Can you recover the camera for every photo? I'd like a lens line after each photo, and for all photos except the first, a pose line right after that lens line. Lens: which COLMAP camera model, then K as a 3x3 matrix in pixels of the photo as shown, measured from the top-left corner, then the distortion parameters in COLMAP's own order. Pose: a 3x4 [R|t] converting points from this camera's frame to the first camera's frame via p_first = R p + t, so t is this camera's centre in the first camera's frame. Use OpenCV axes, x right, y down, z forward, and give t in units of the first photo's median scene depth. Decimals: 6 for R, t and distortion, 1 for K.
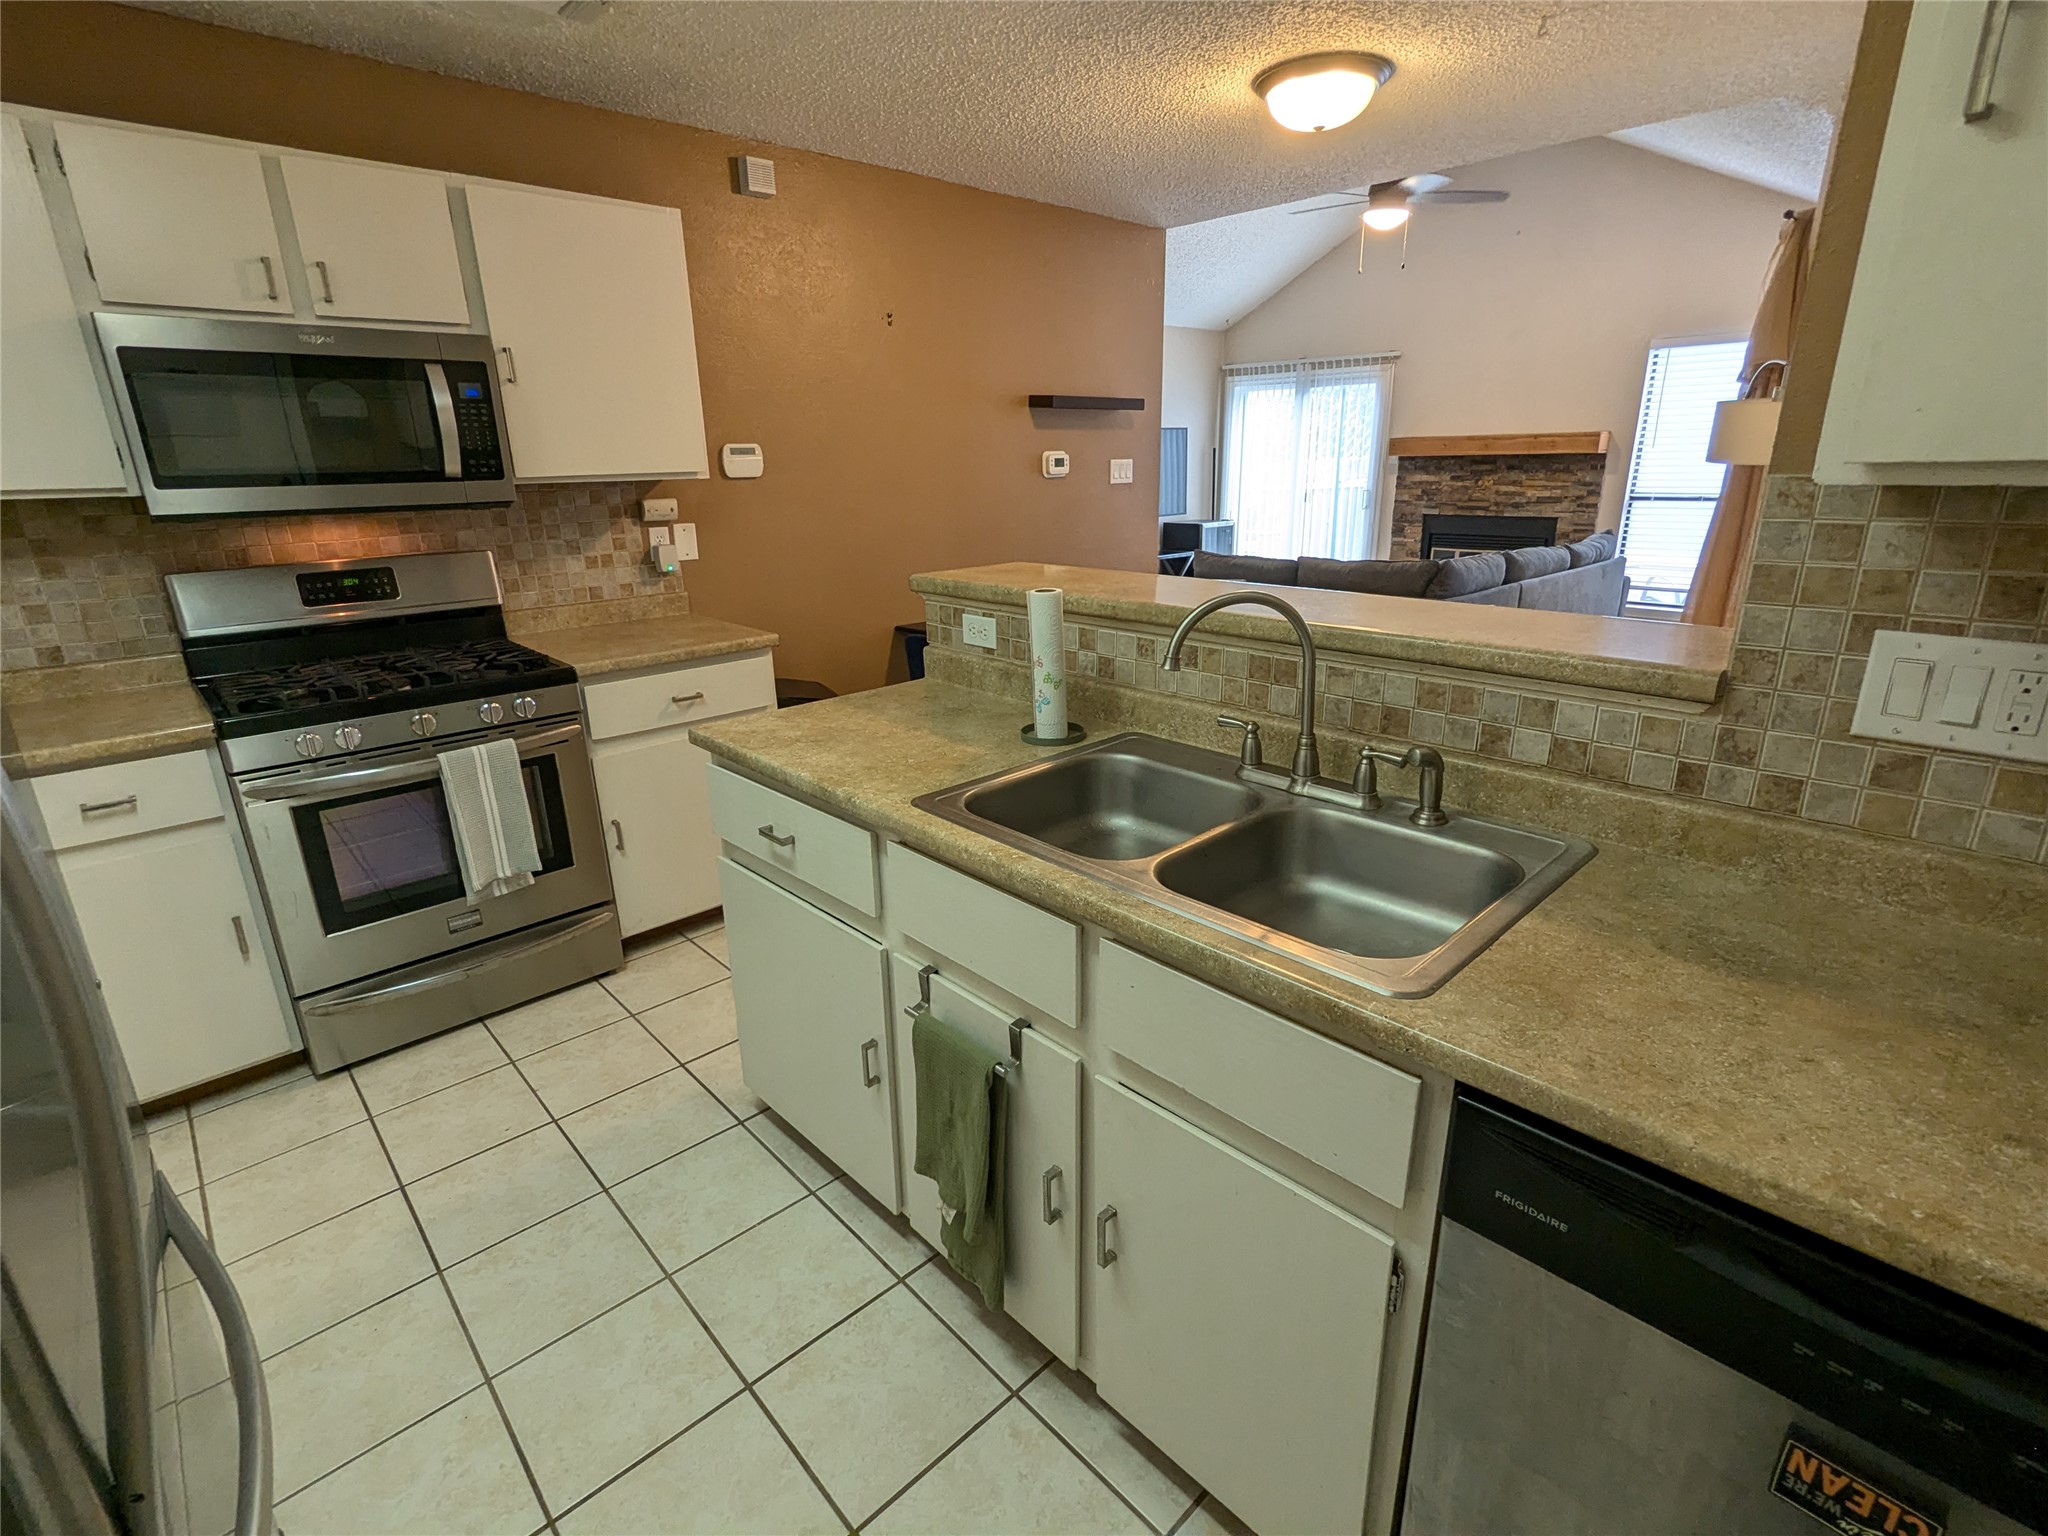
lens RADIAL K [[968.1, 0, 1022.3], [0, 968.1, 771.1], [0, 0, 1]] dist [-0.000983, 0.001201]
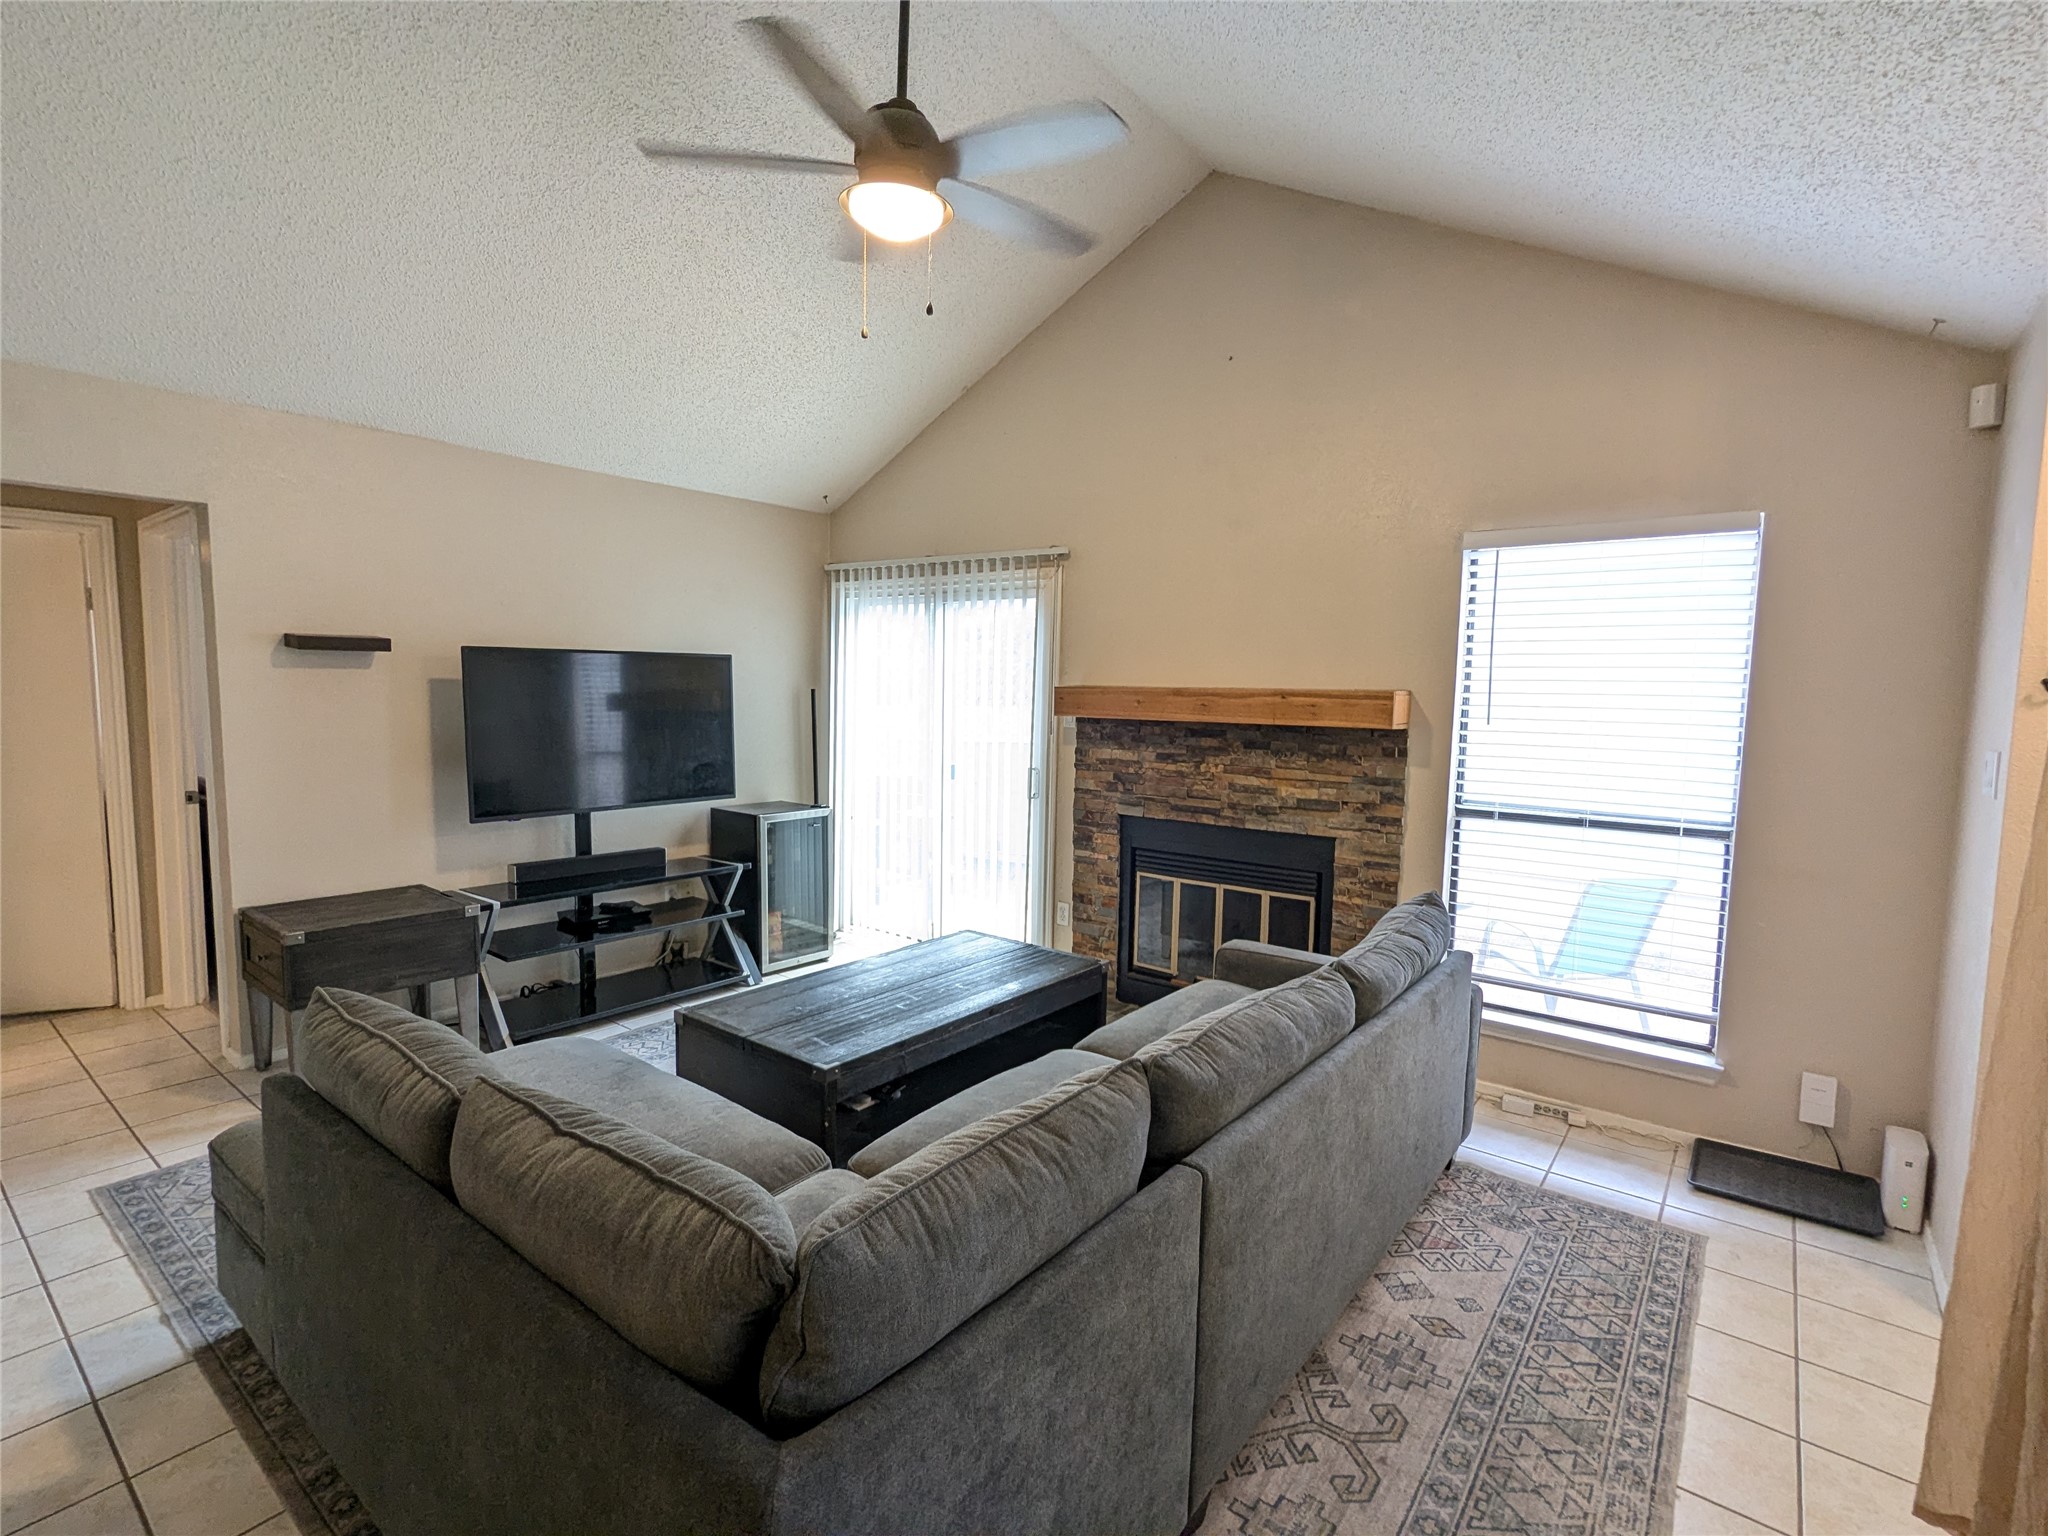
lens RADIAL K [[968.1, 0, 1023.0], [0, 968.1, 778.9], [0, 0, 1]] dist [-0.000983, 0.001201]
pose [[0.987441, 0.022670, 0.156350, 0.295255], [0.011915, 0.976147, -0.216785, -0.178960], [-0.157535, 0.215925, 0.963618, 0.497421]]
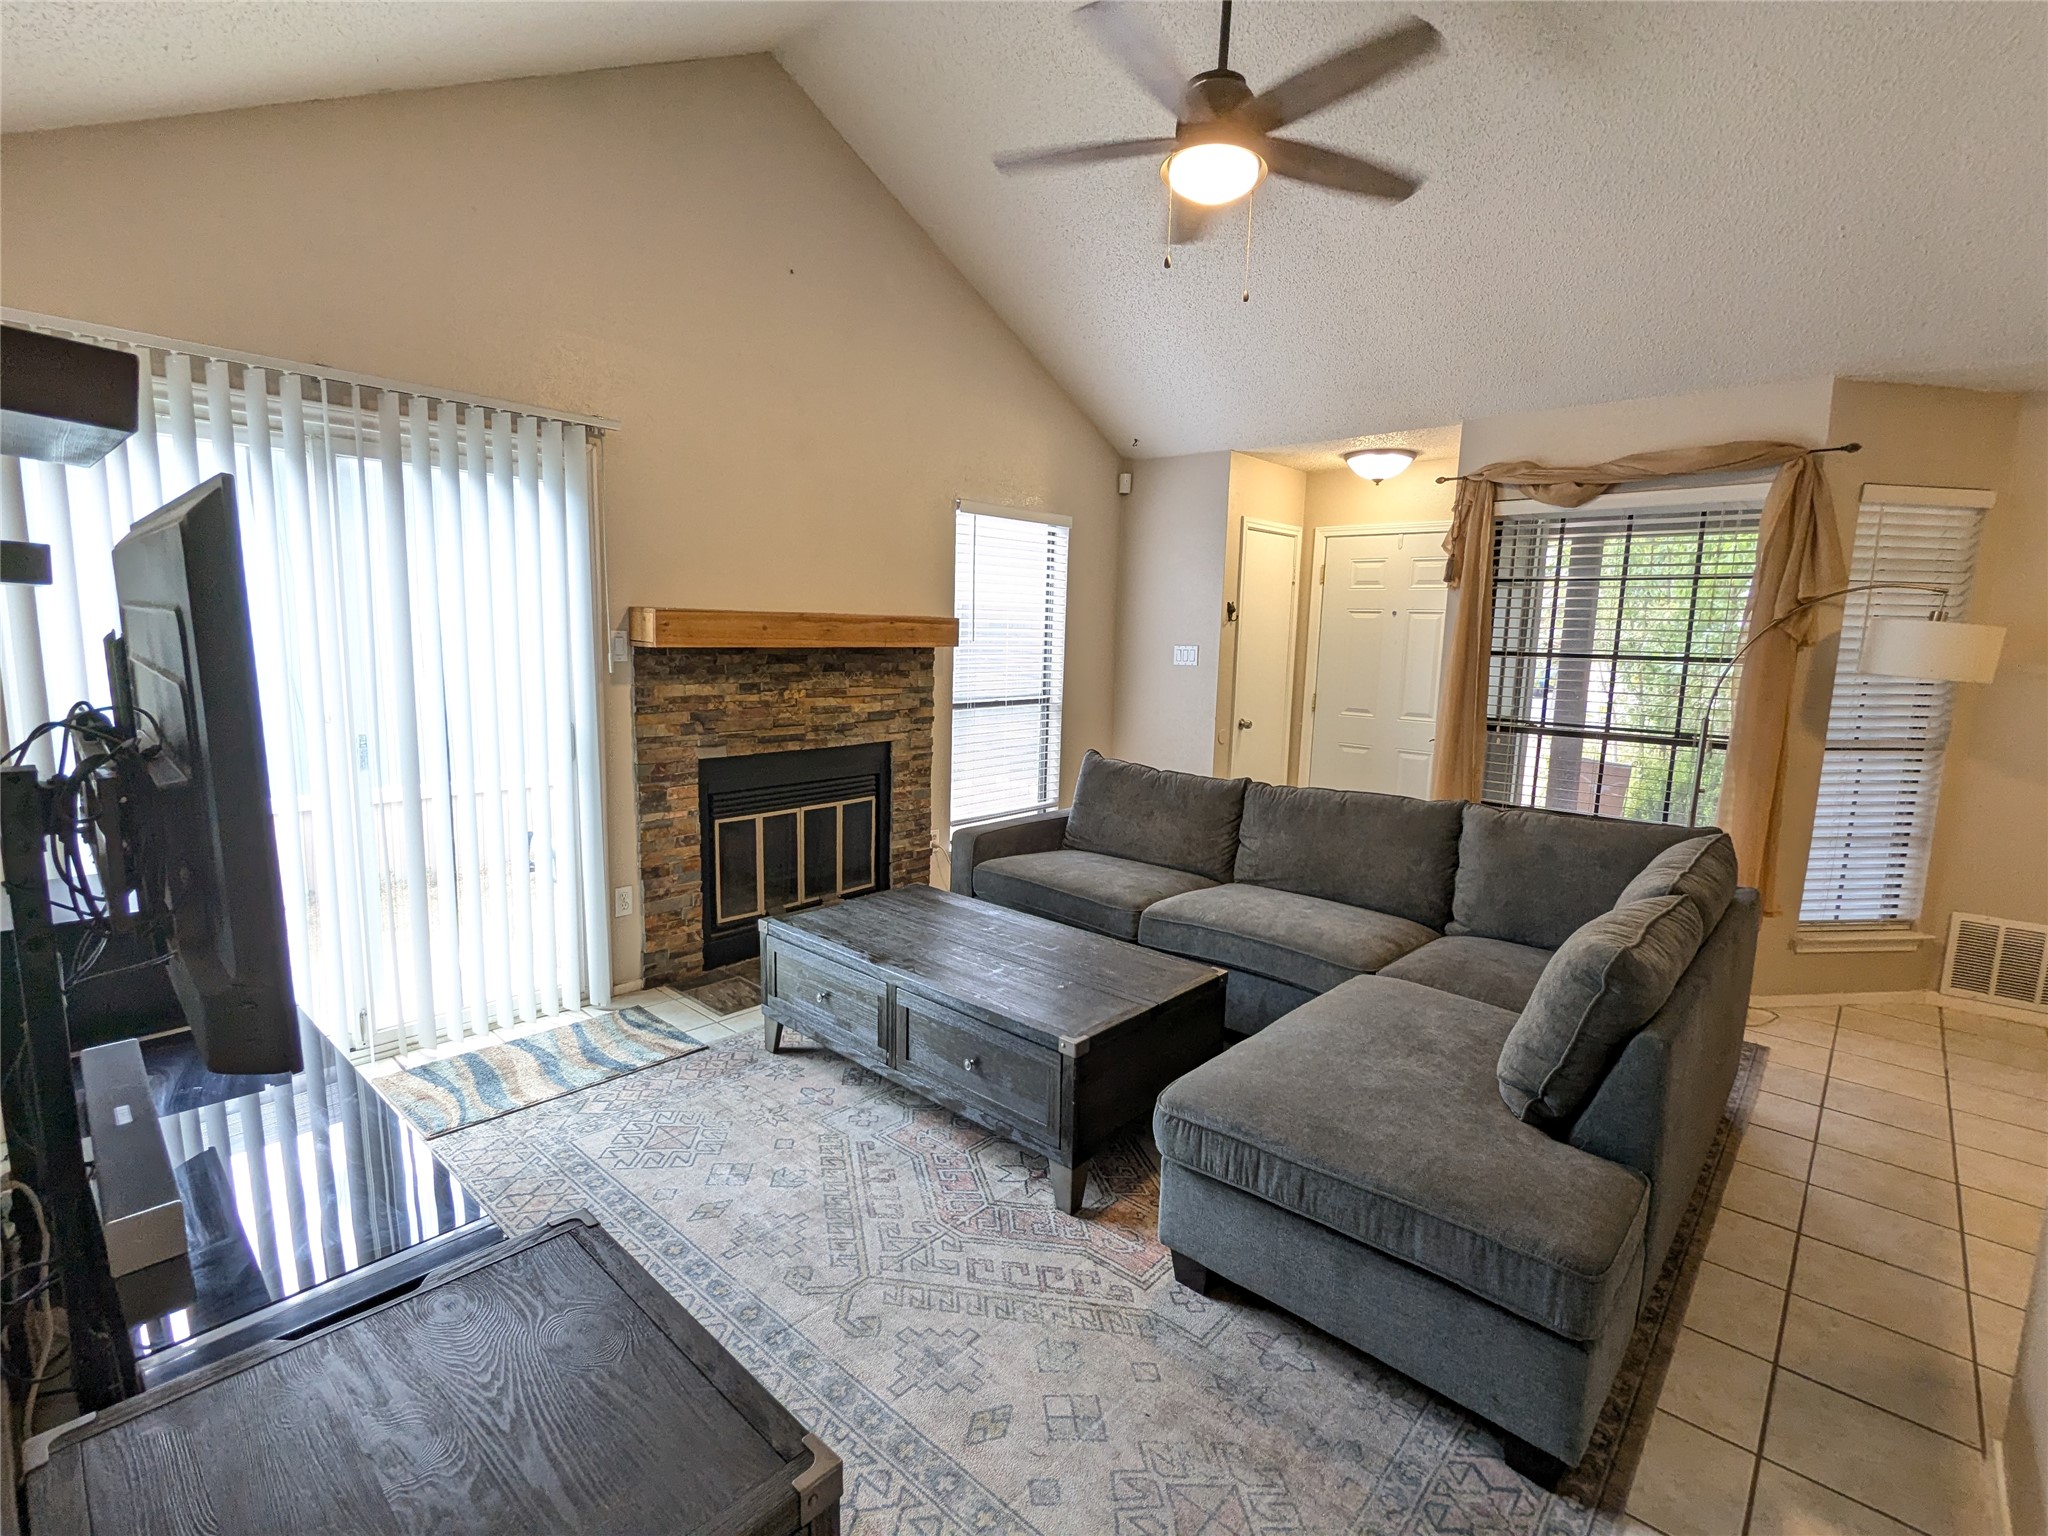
lens RADIAL K [[968.1, 0, 1020.9], [0, 968.1, 771.0], [0, 0, 1]] dist [-0.000983, 0.001201]
pose [[-0.079896, -0.129048, 0.988414, -0.096065], [0.288645, 0.946106, 0.146856, -0.314230], [-0.954097, 0.297034, -0.038341, 0.951572]]
